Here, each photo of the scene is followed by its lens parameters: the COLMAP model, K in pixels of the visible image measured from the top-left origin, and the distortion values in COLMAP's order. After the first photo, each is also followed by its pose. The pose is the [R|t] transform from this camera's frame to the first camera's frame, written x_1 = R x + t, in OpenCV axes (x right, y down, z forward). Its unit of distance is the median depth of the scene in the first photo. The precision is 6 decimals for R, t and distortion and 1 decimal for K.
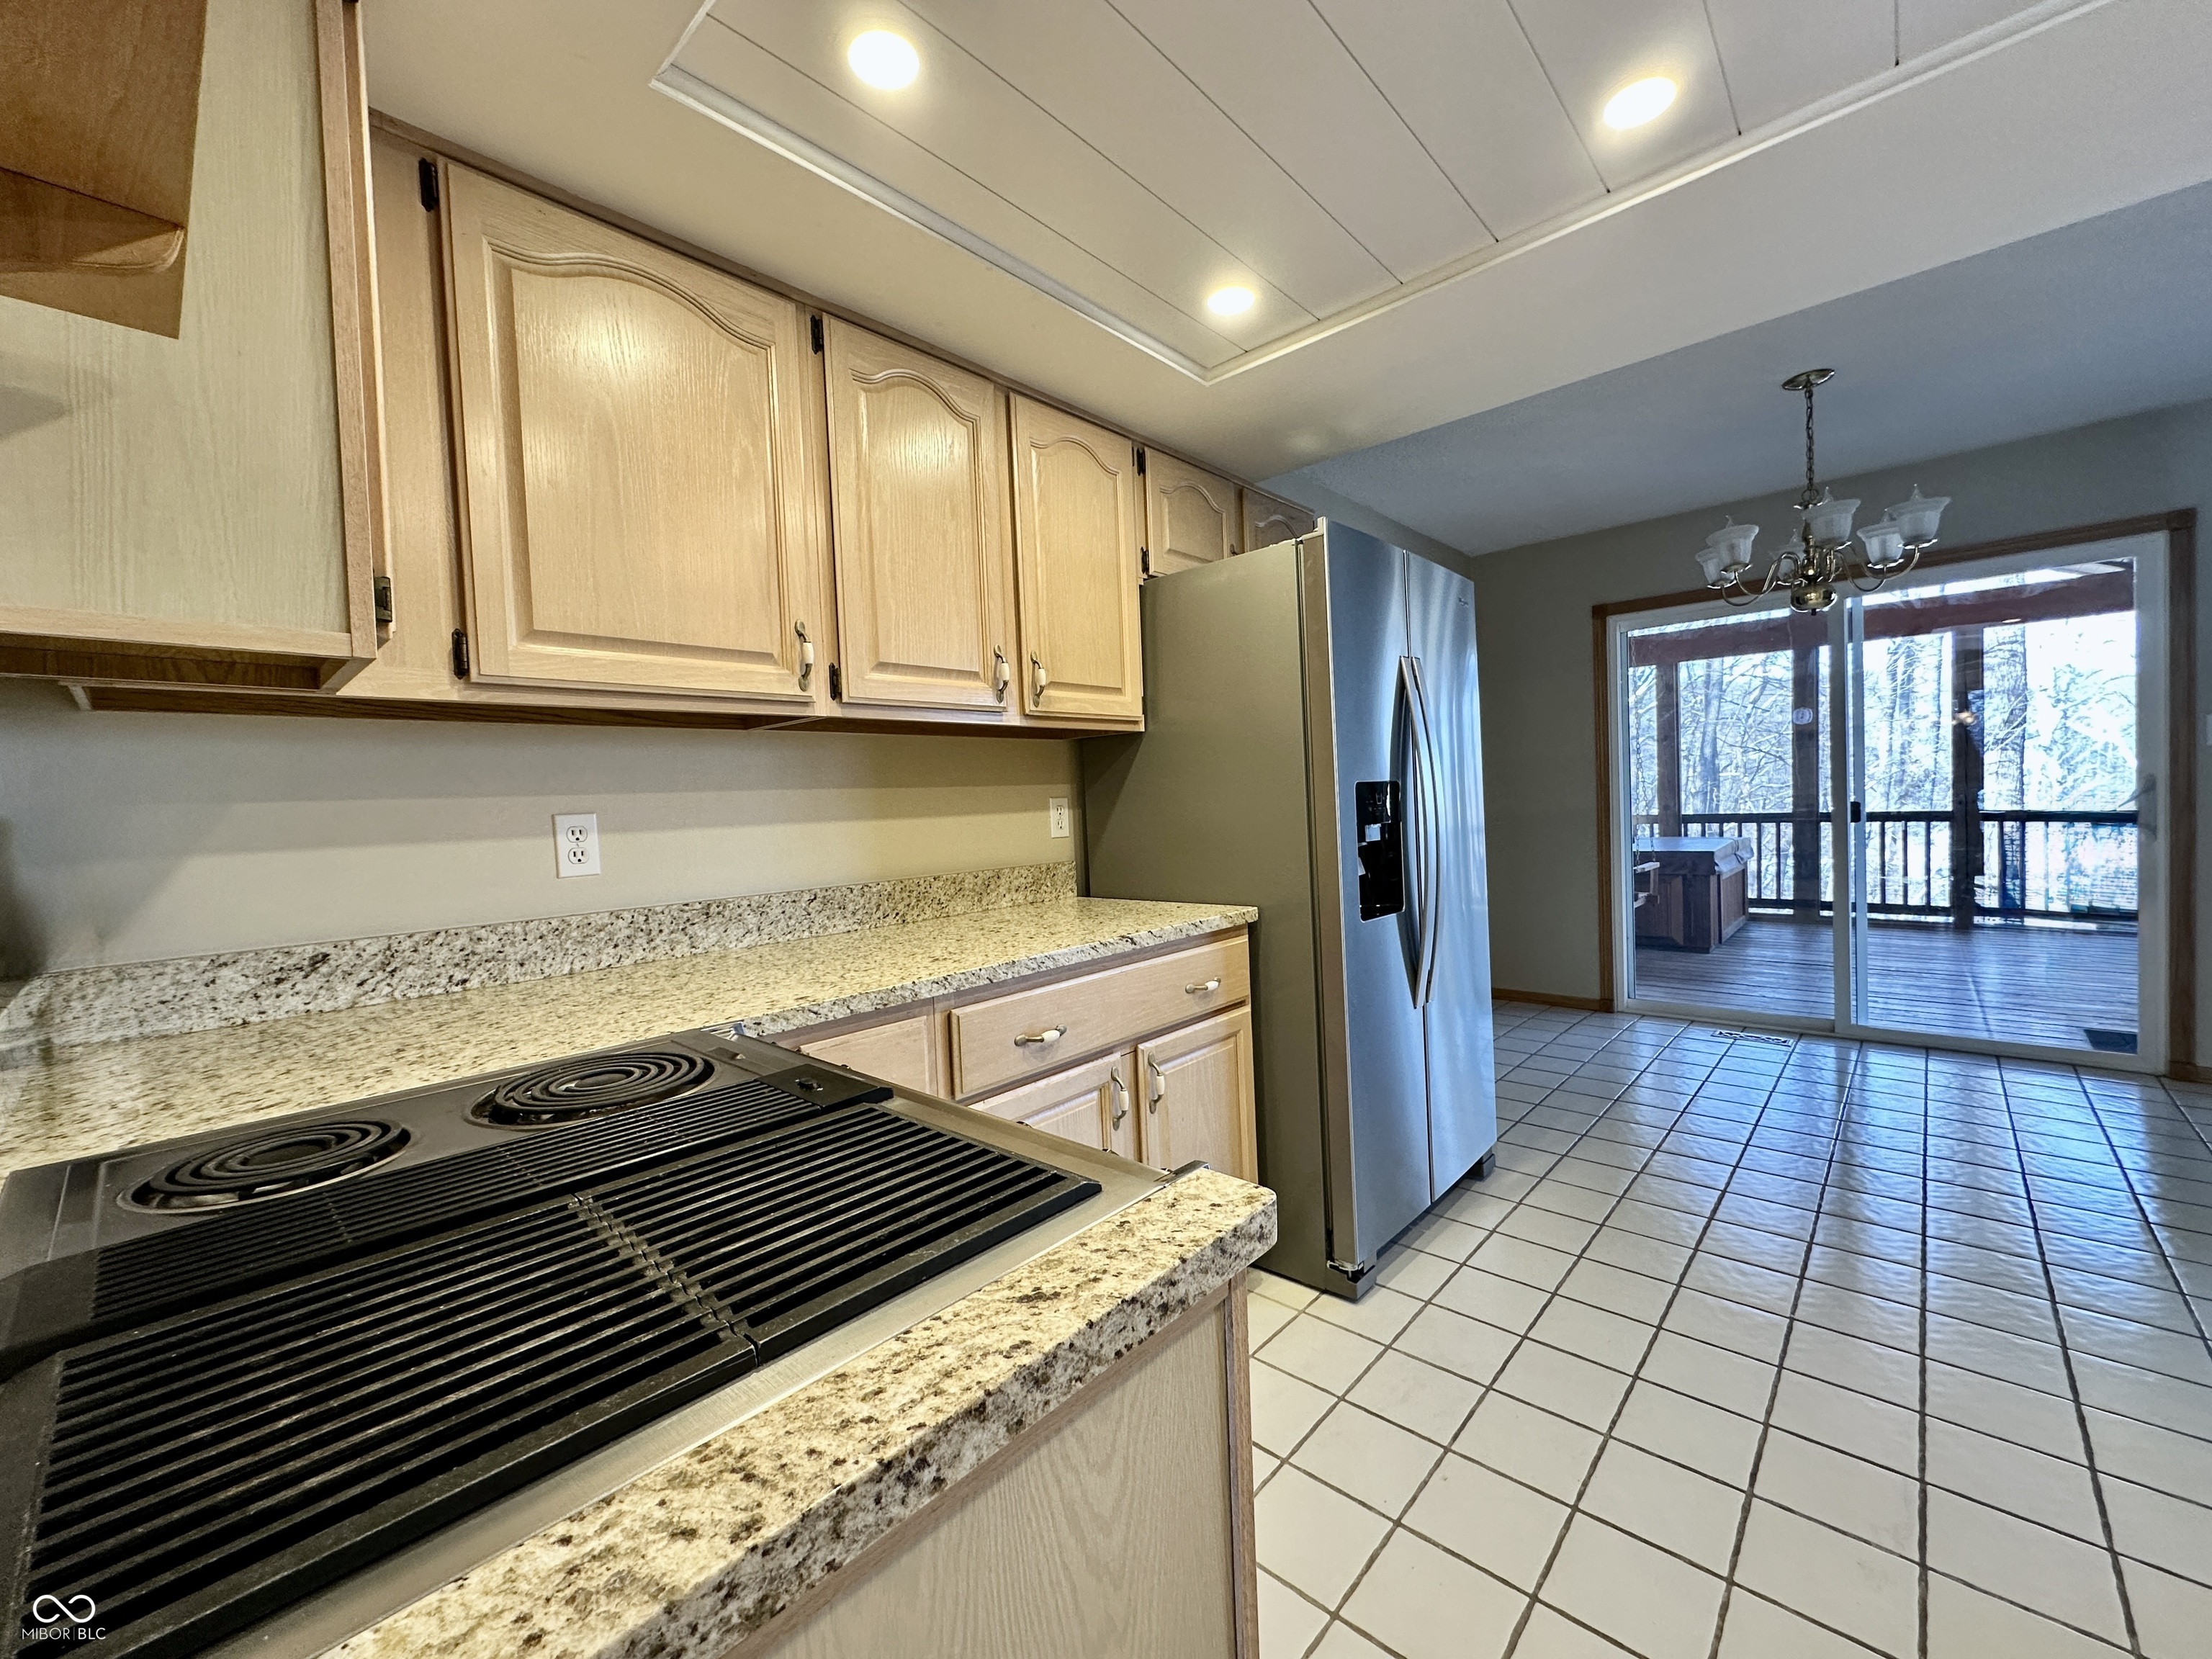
lens RADIAL K [[885.7, 0, 1106.0], [0, 885.7, 829.5], [0, 0, 1]] dist [-0.000471, 0.000143]
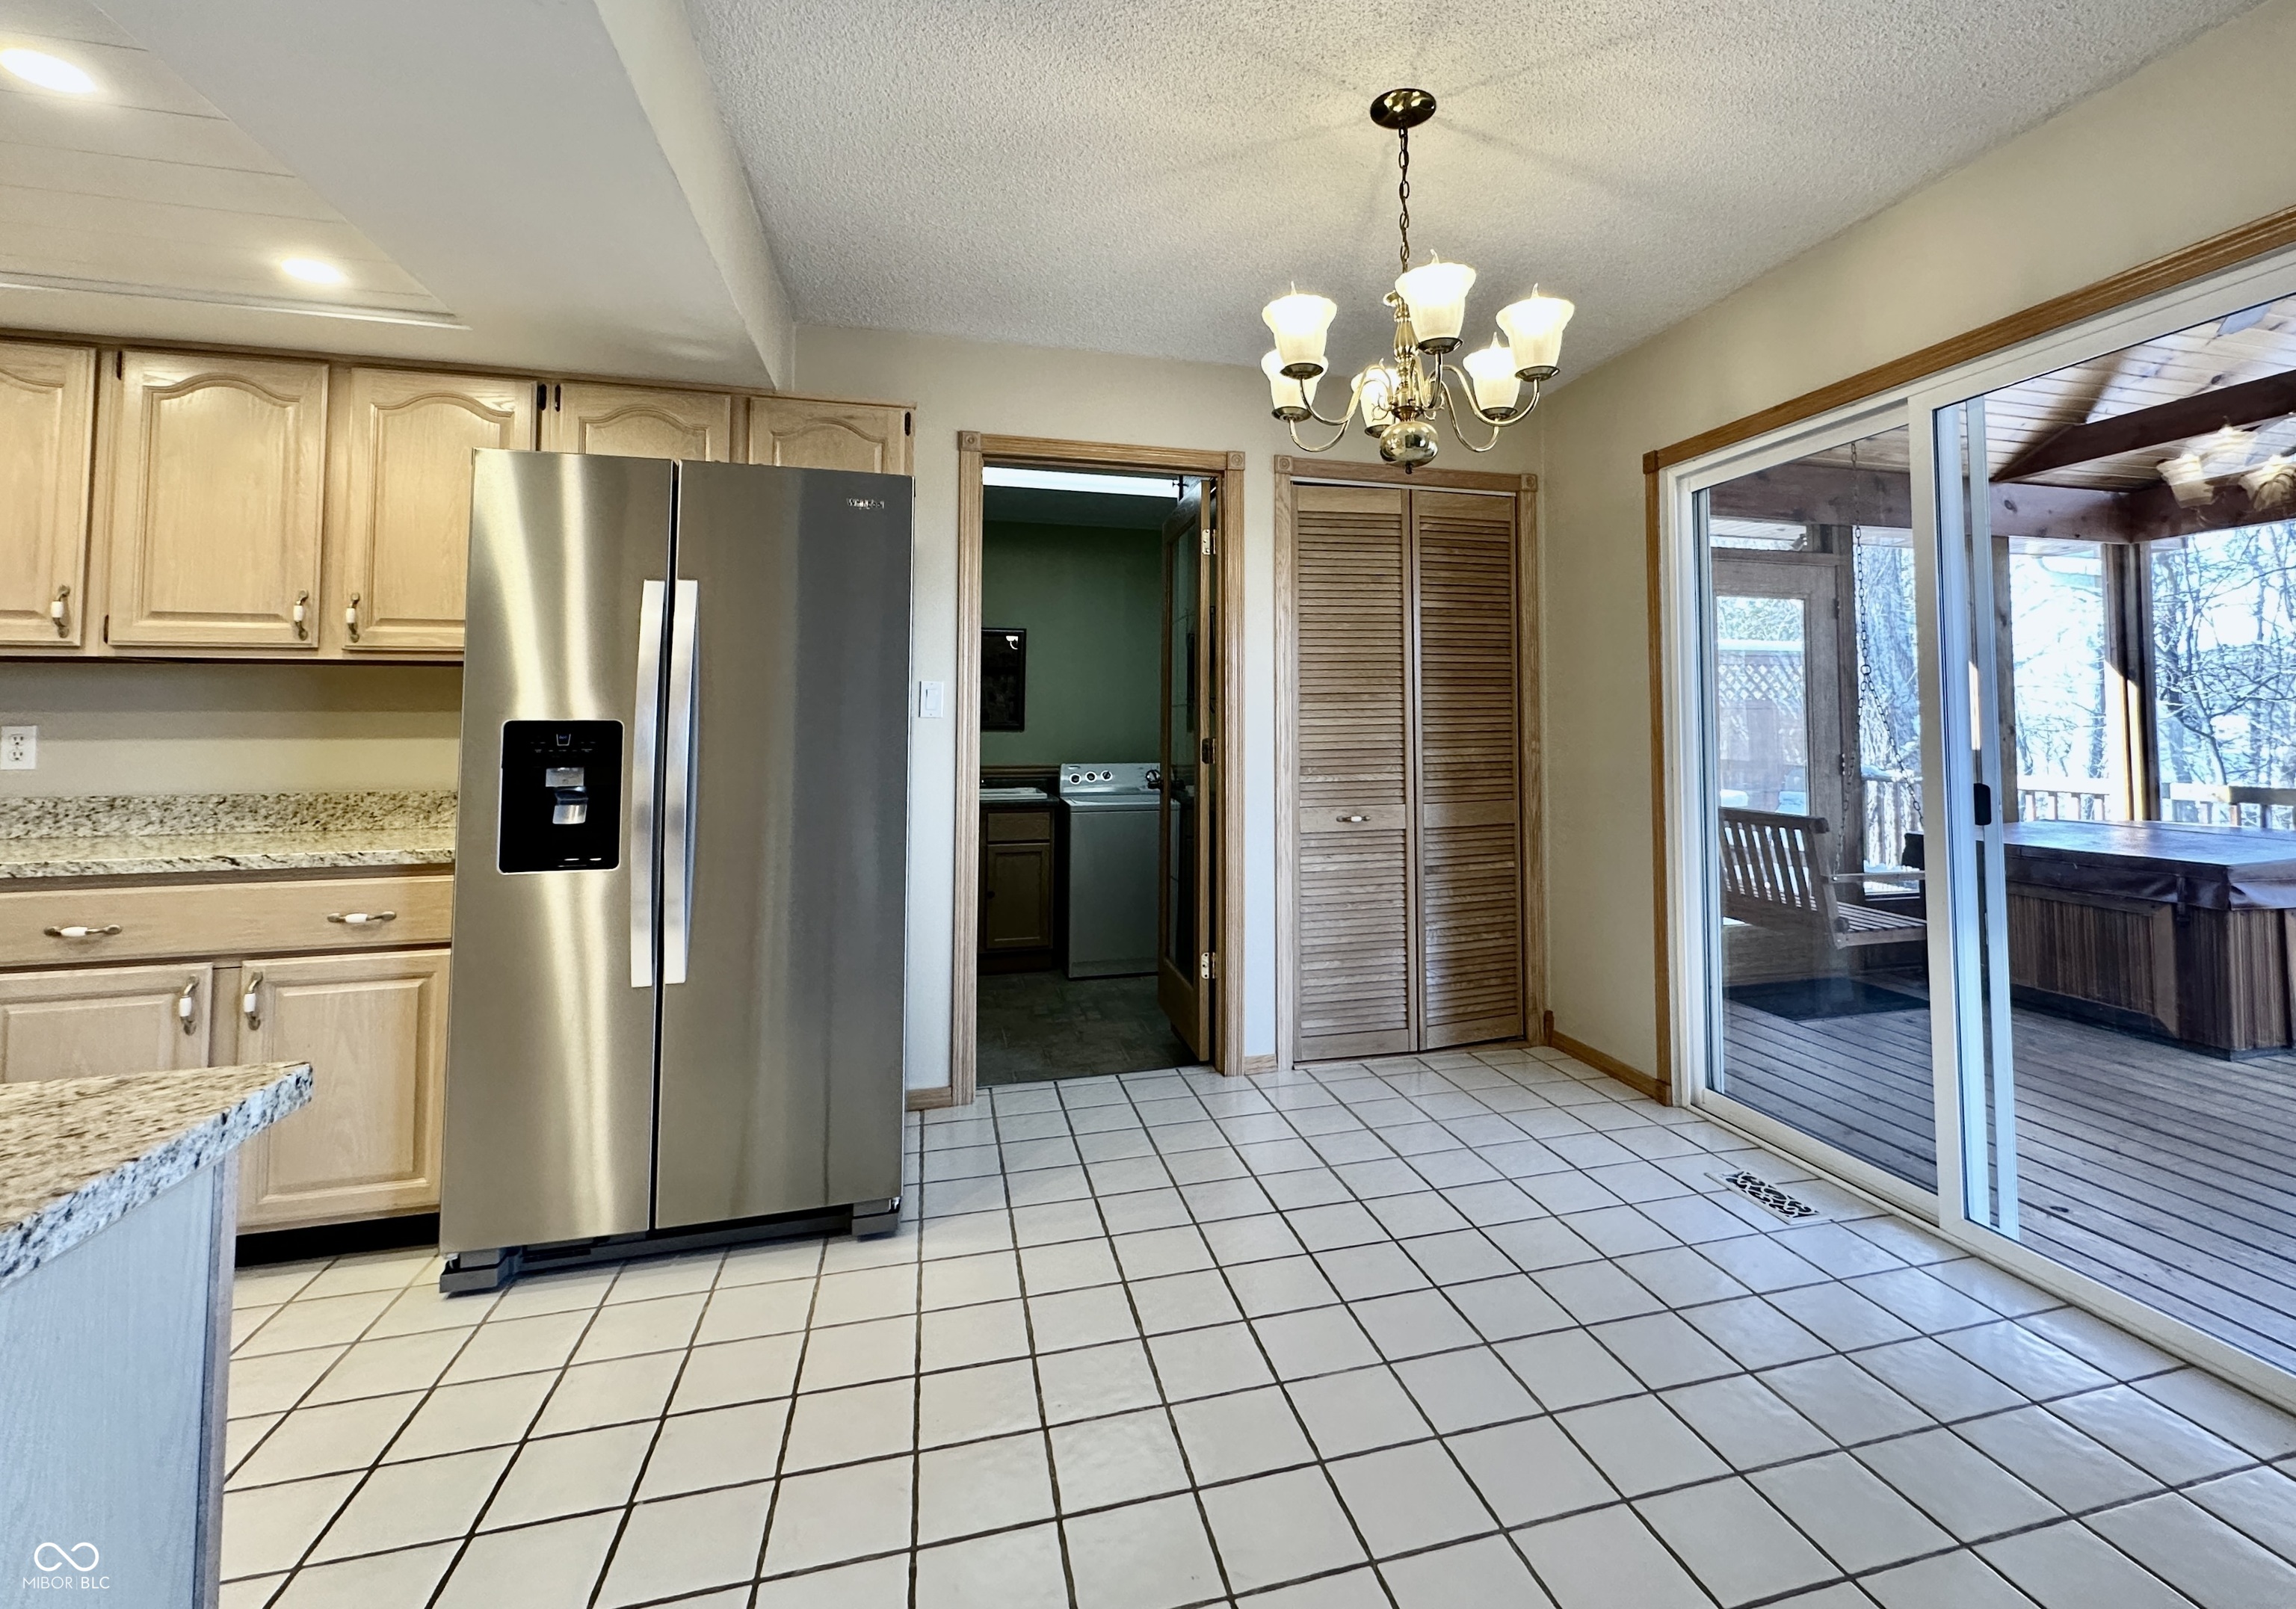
lens RADIAL K [[1000.9, 0, 1151.1], [0, 1000.9, 679.8], [0, 0, 1]] dist [-0.001777, -0.000275]
pose [[0.854826, 0.011908, -0.518778, 1.382570], [-0.047896, 0.997280, -0.056031, -0.068888], [0.516699, 0.072744, 0.853071, 0.447287]]
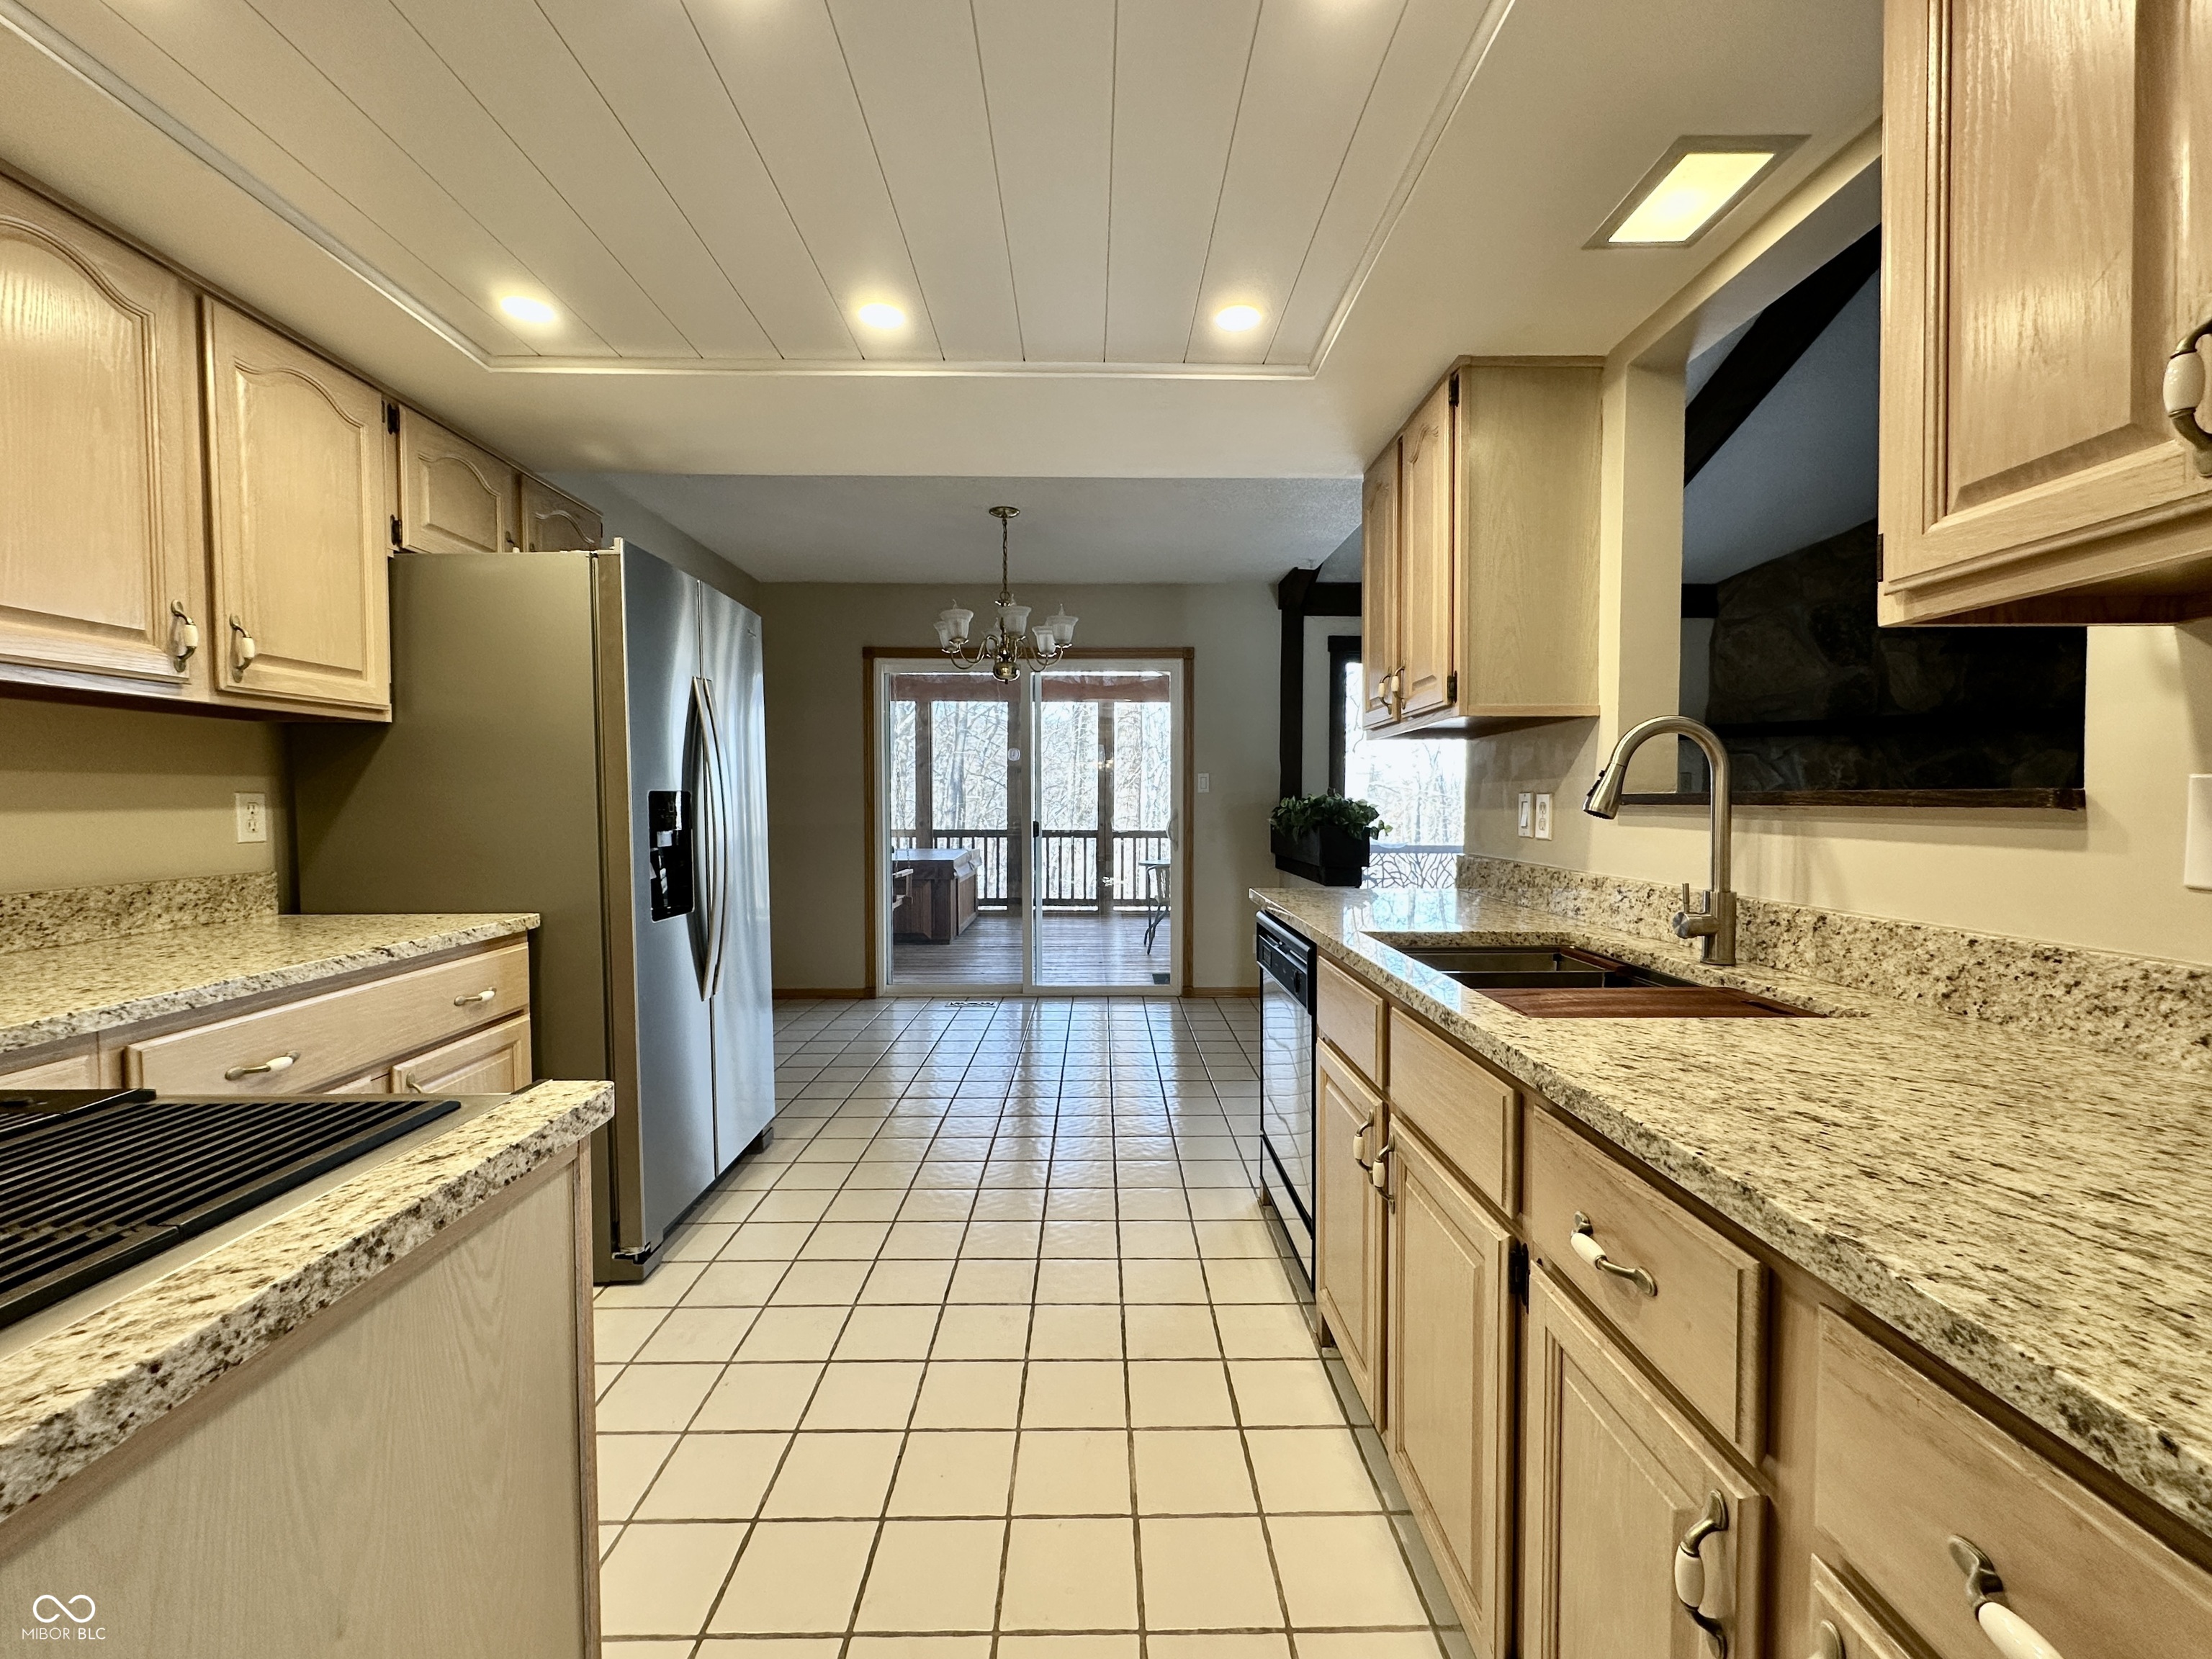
lens RADIAL K [[908.9, 0, 1106.0], [0, 908.9, 829.5], [0, 0, 1]] dist [-0.001610, -0.000099]
pose [[0.726217, 0.016434, 0.687269, -0.068008], [-0.006531, 0.999834, -0.017007, 0.007809], [-0.687434, 0.007862, 0.726204, -0.168724]]
